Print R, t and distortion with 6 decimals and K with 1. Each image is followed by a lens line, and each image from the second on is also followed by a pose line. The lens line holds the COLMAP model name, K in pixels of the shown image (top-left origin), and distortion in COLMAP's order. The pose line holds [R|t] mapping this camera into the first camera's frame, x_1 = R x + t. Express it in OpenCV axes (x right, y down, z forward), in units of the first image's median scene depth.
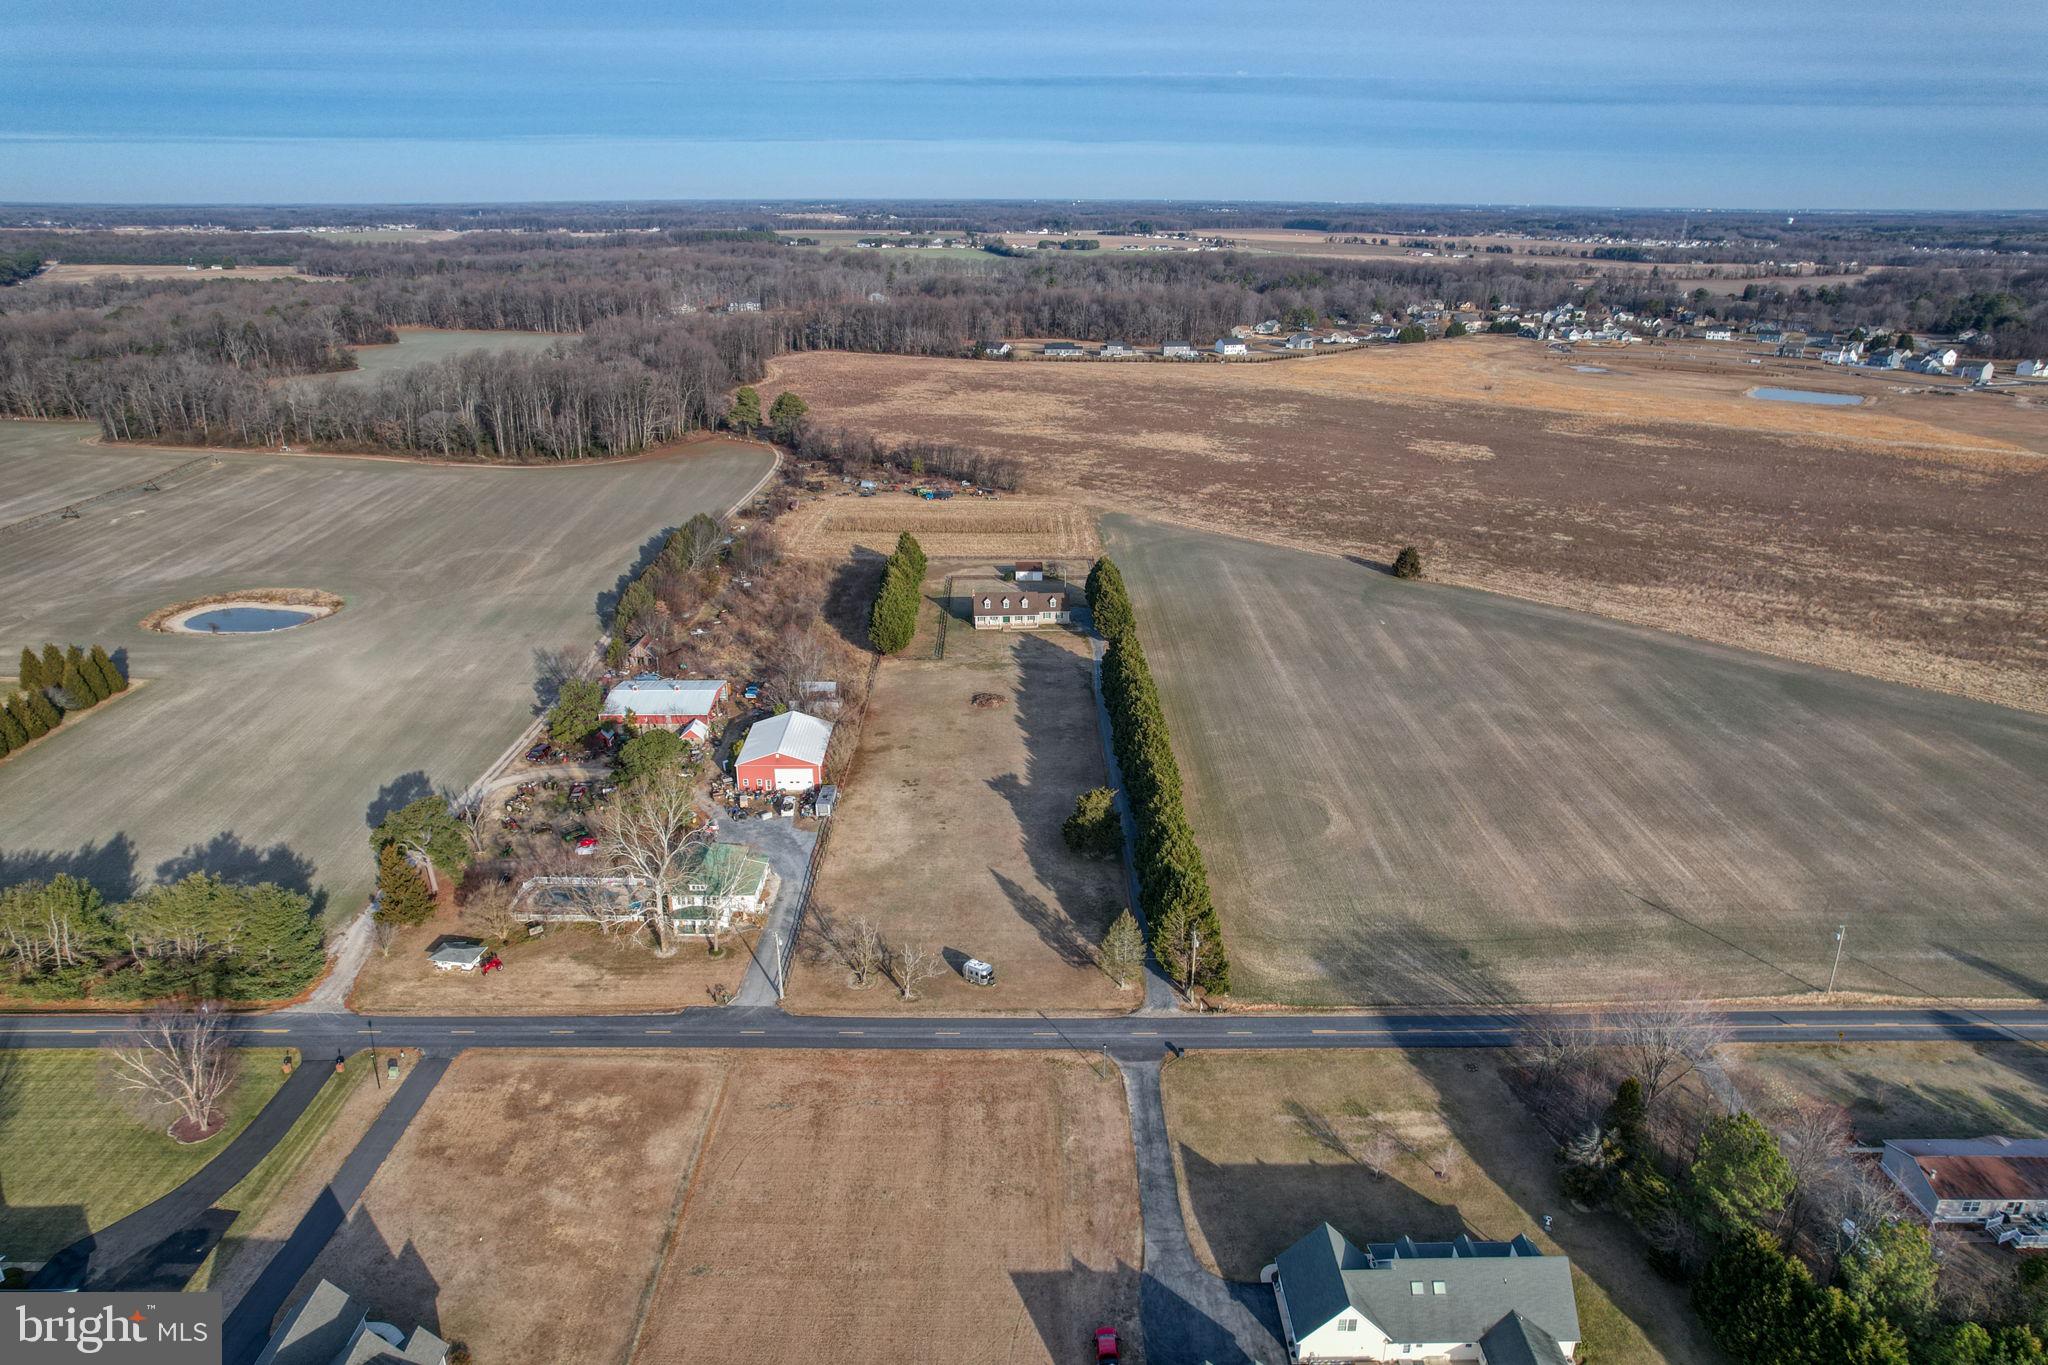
lens RADIAL K [[1029.4, 0, 1023.3], [0, 1029.4, 673.7], [0, 0, 1]] dist [0.000303, 0.000555]
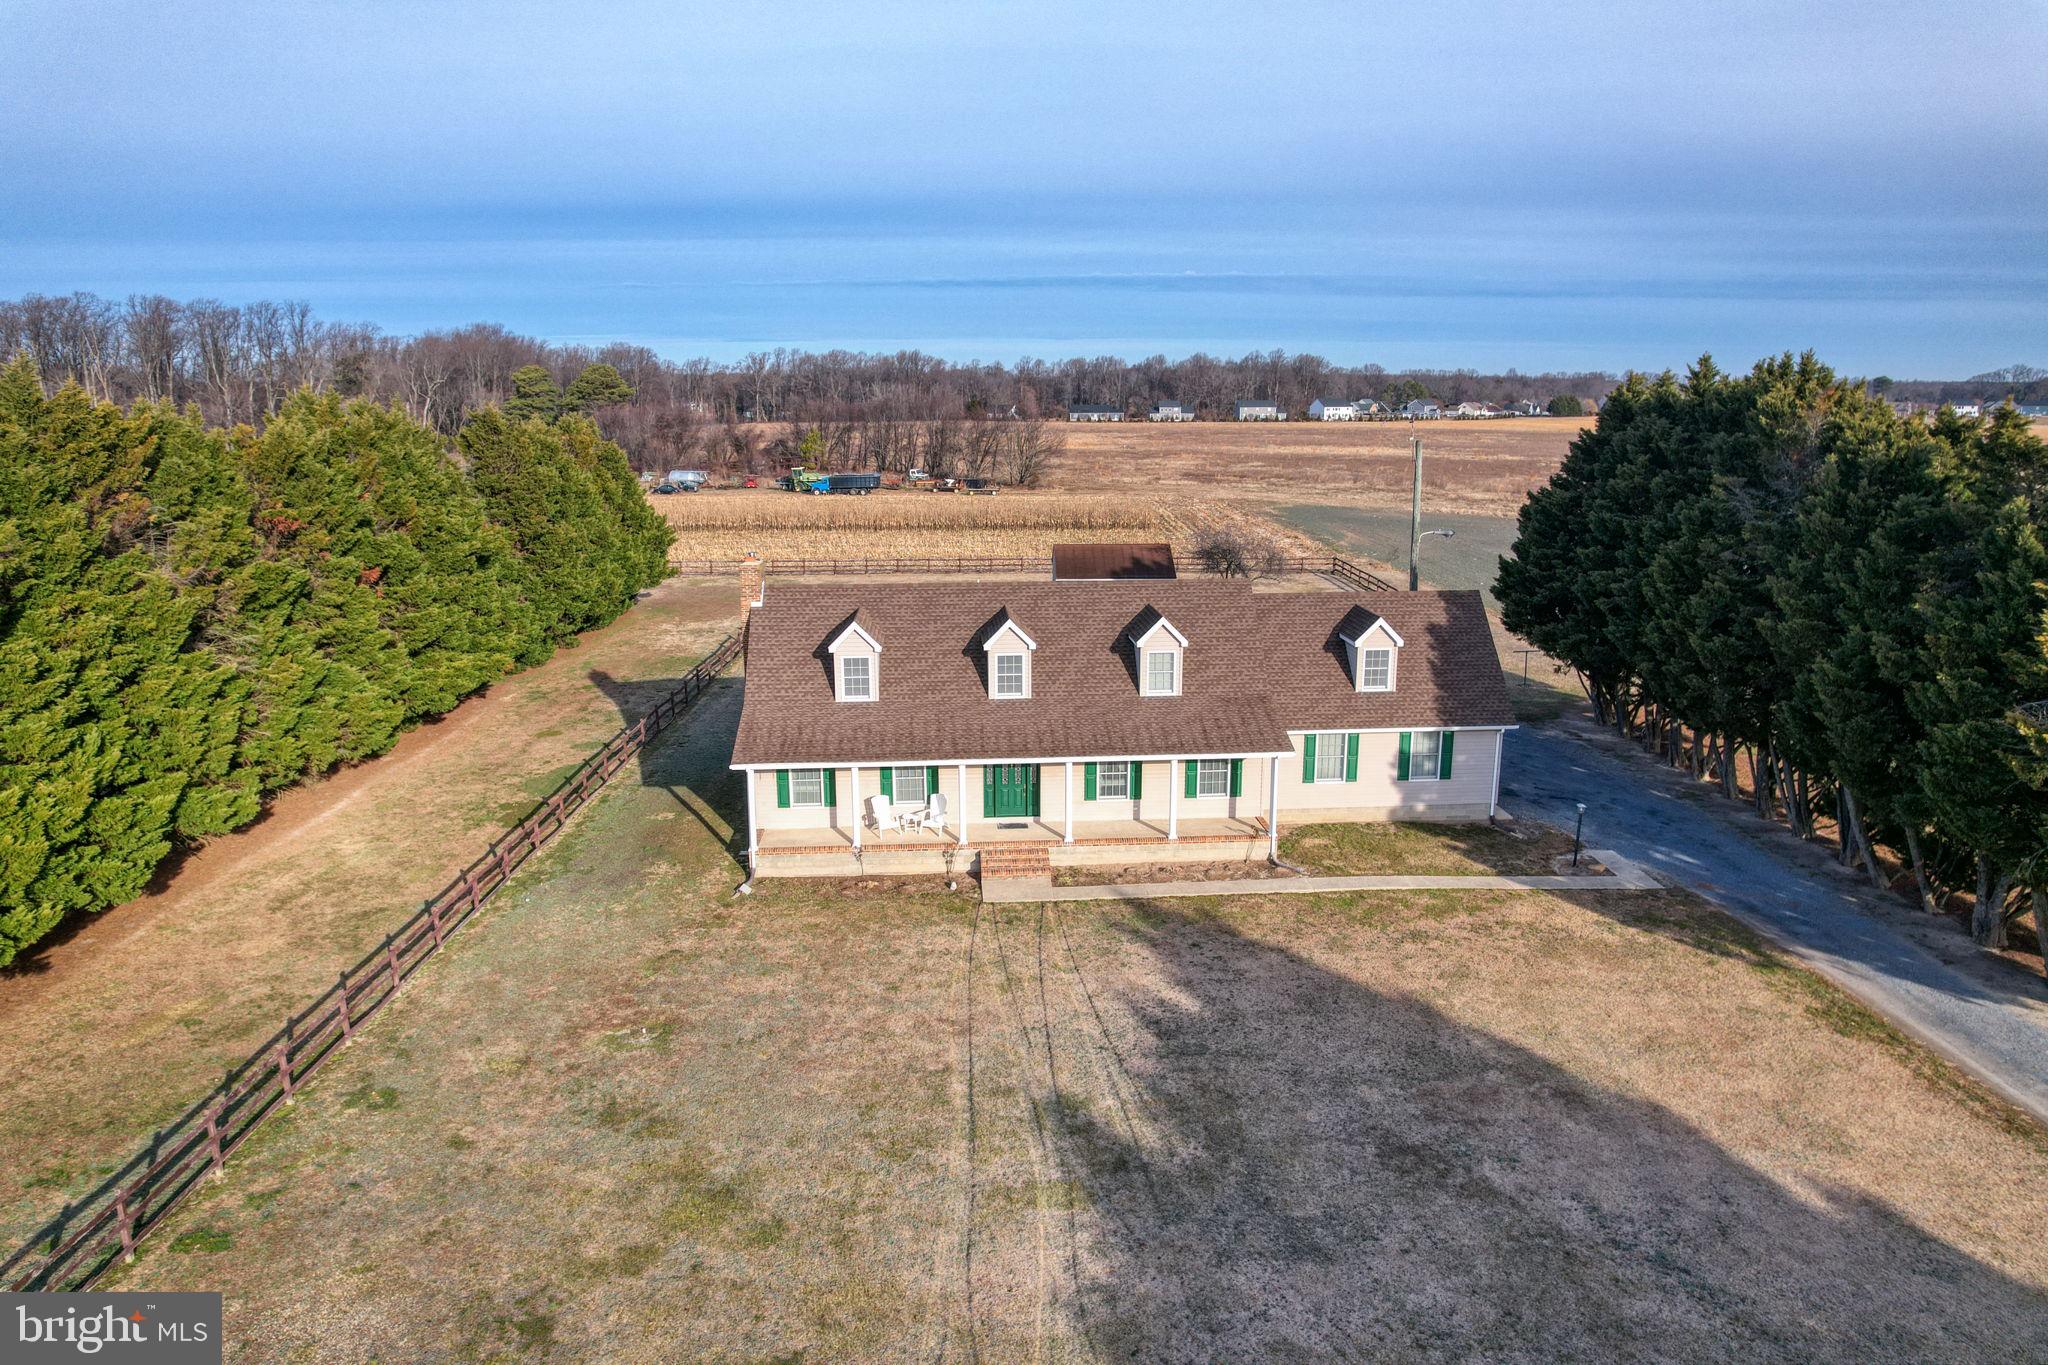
lens RADIAL K [[1029.4, 0, 1023.3], [0, 1029.4, 673.7], [0, 0, 1]] dist [0.000303, 0.000555]
pose [[0.999364, -0.007992, 0.034746, -0.019319], [0.013681, 0.985908, -0.166728, -0.046444], [-0.032923, 0.167098, 0.985390, 0.876167]]
